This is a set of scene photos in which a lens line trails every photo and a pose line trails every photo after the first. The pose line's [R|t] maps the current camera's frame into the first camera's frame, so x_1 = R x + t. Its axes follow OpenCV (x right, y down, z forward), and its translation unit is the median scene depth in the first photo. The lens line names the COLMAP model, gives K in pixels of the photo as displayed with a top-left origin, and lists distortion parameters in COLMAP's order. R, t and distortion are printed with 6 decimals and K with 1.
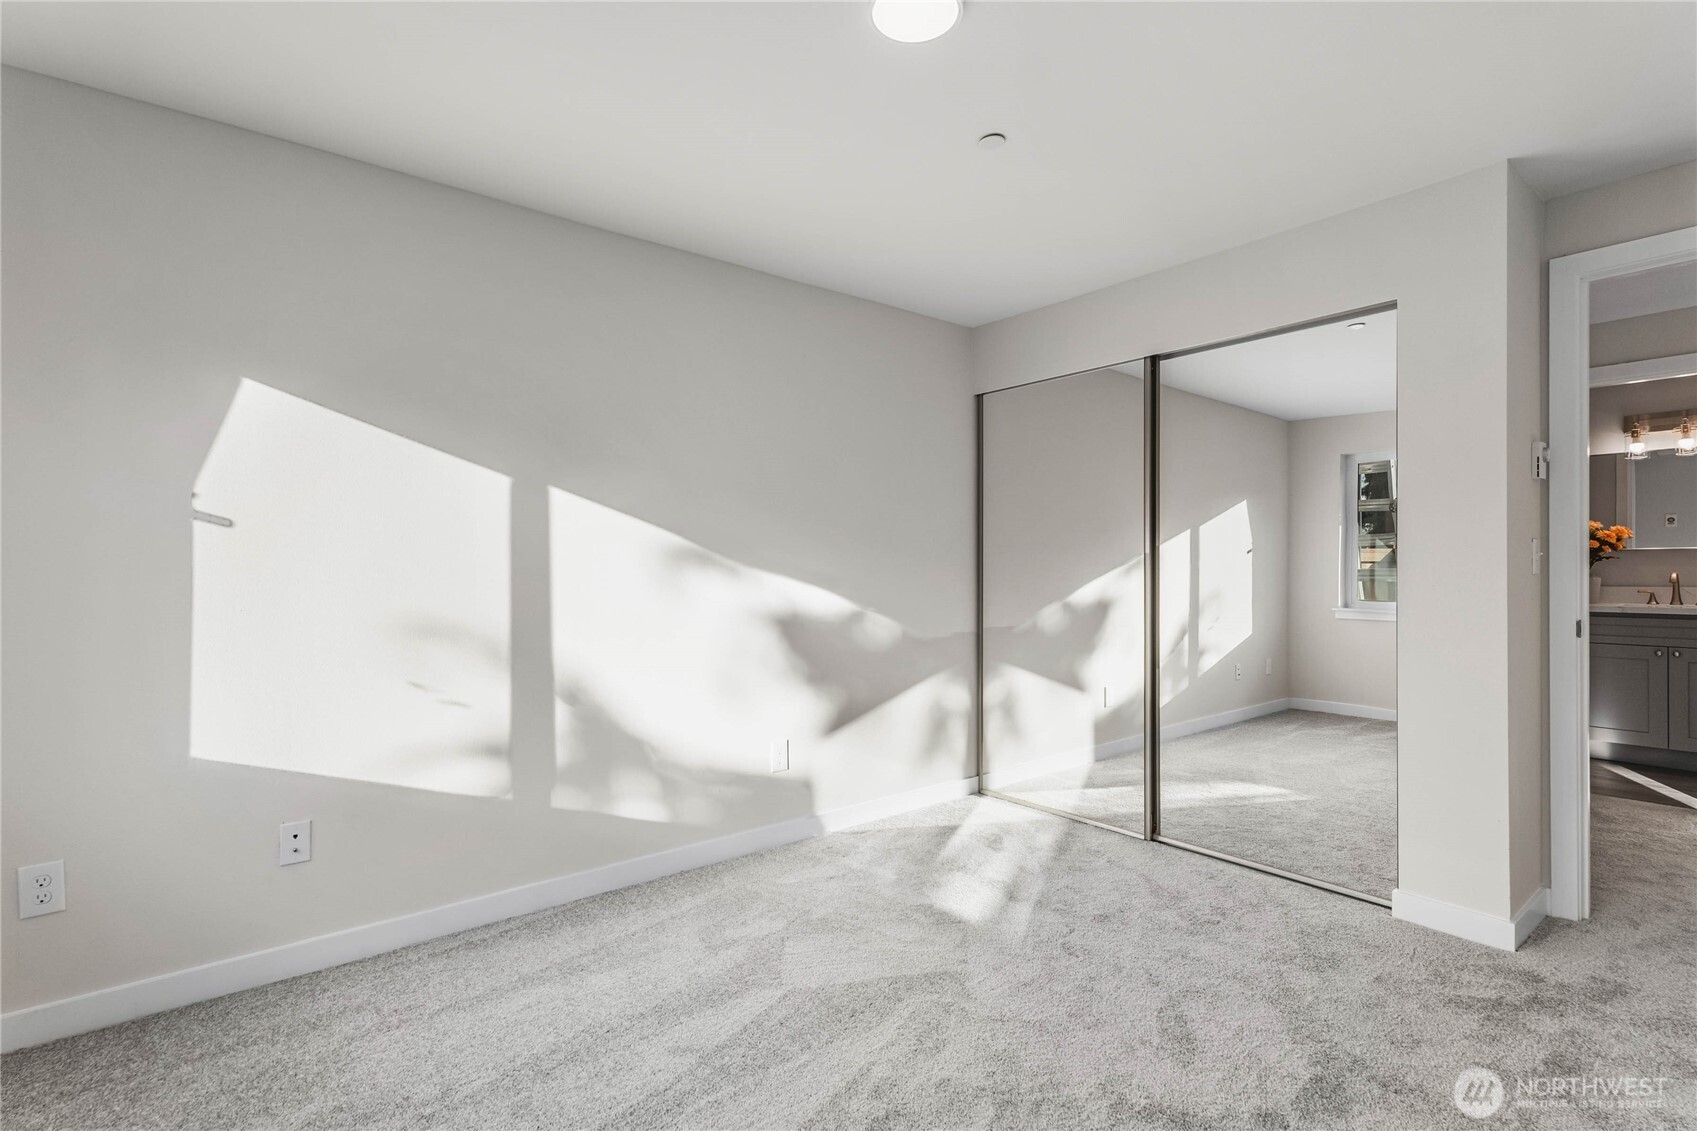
lens RADIAL K [[791.2, 0, 834.3], [0, 791.2, 549.2], [0, 0, 1]] dist [-0.005631, 0.001769]
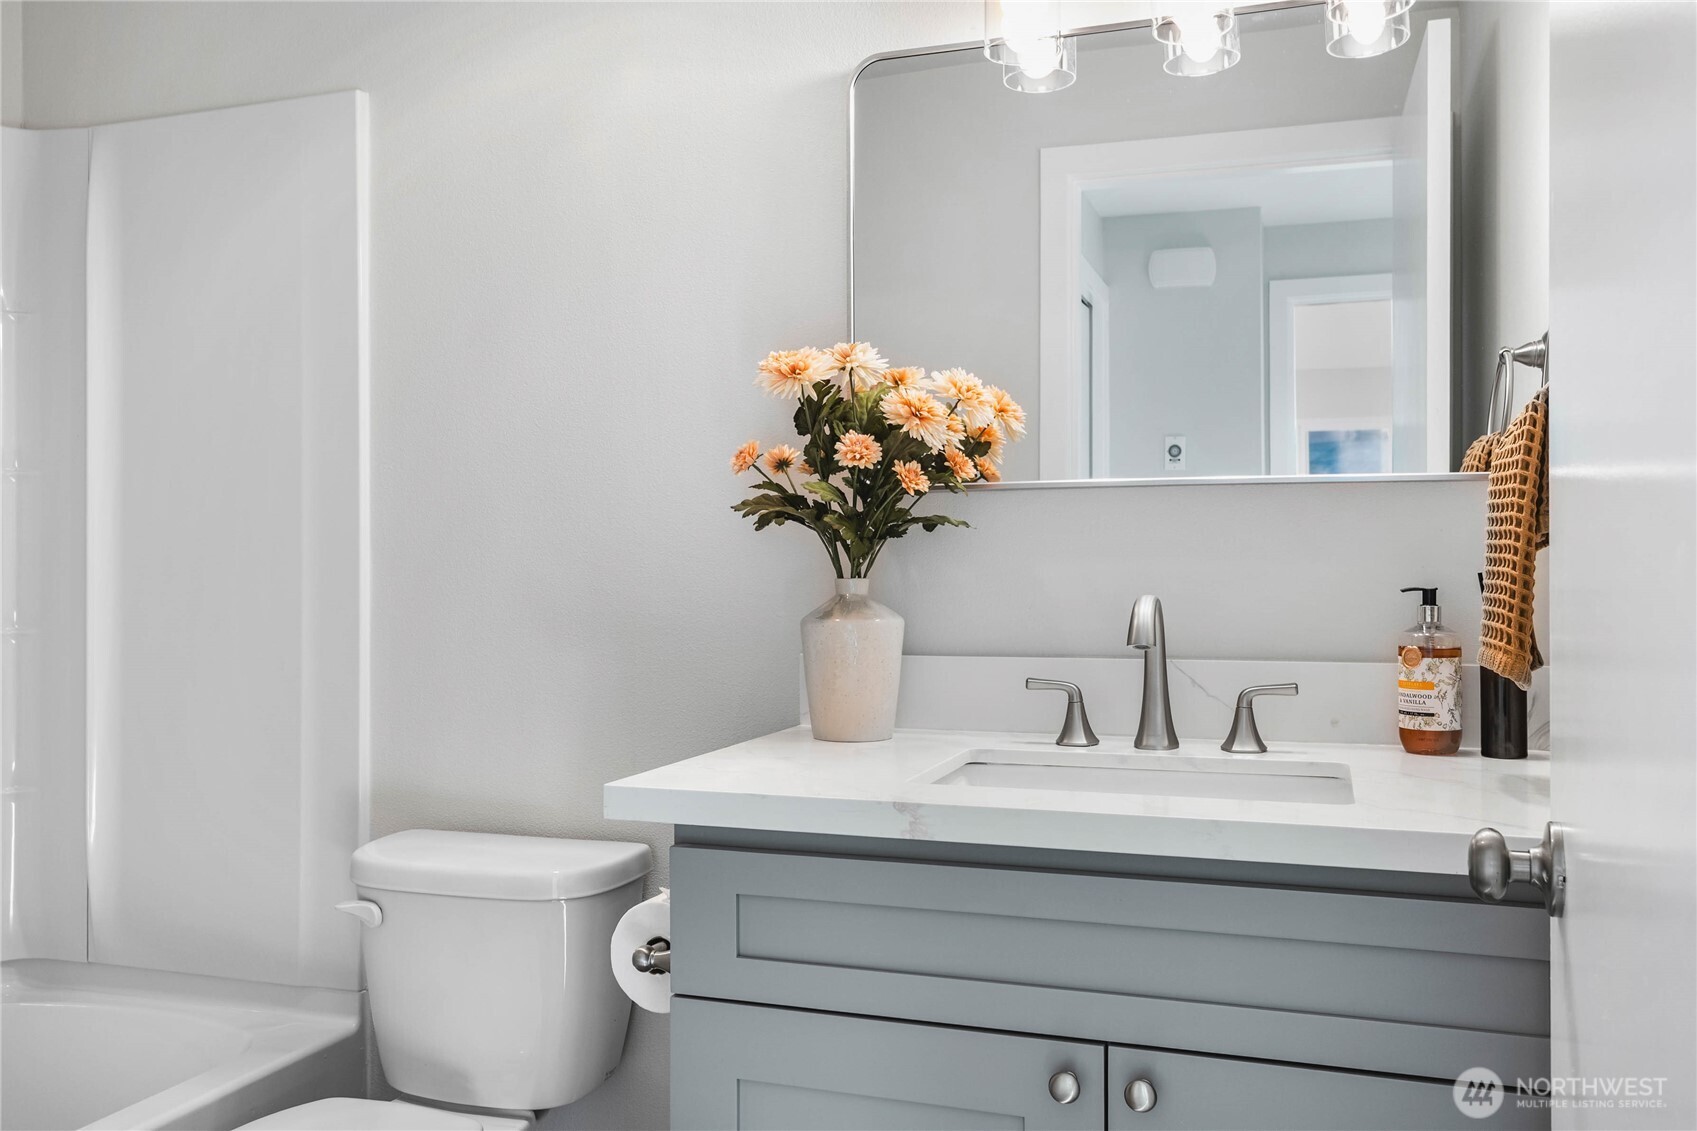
lens RADIAL K [[1372.1, 0, 850.5], [0, 1372.1, 555.5], [0, 0, 1]] dist [-0.029999, 0.050455]
pose [[0.842731, -0.005156, 0.538310, 0.795627], [0.004431, 0.999987, 0.002641, 0.018761], [-0.538317, 0.000159, 0.842743, 0.729334]]
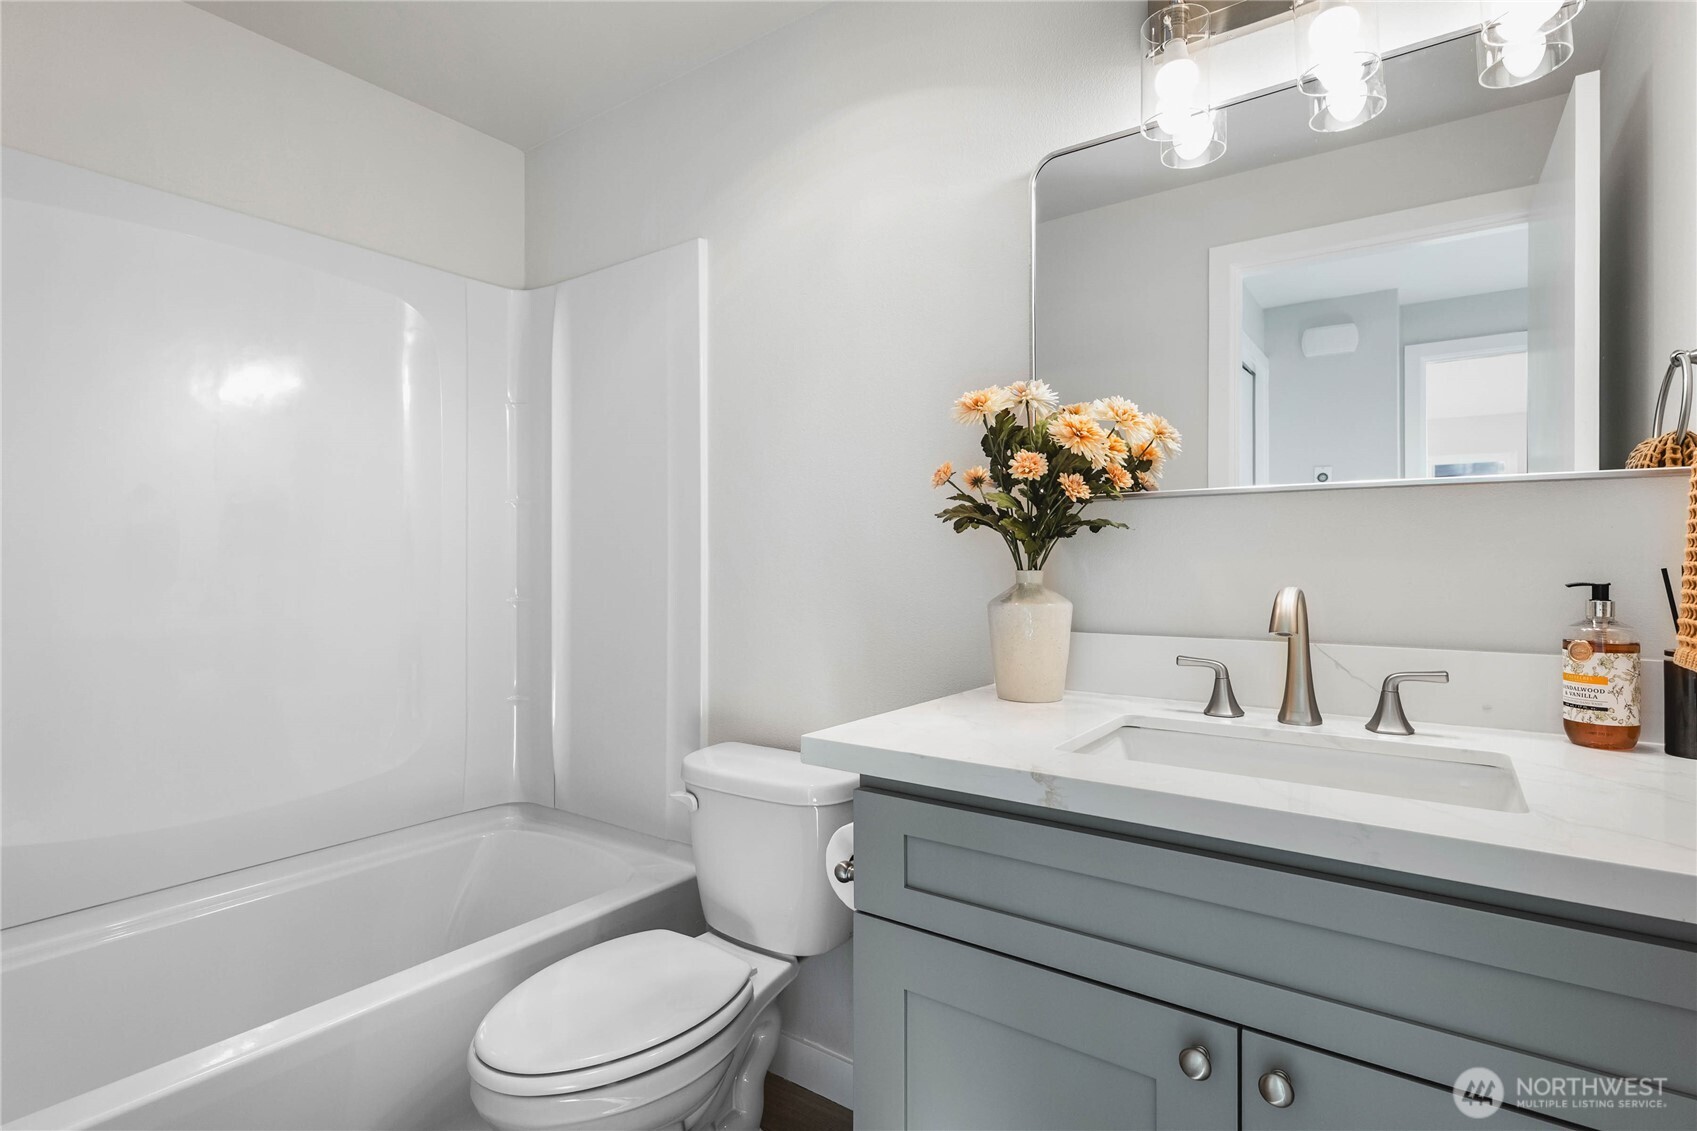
lens RADIAL K [[824.4, 0, 848.3], [0, 824.4, 557.8], [0, 0, 1]] dist [-0.003913, 0.002361]
pose [[0.961981, -0.004584, 0.273079, 0.860919], [0.003937, 0.999988, 0.002919, 0.020617], [-0.273089, -0.001733, 0.961987, 0.790507]]
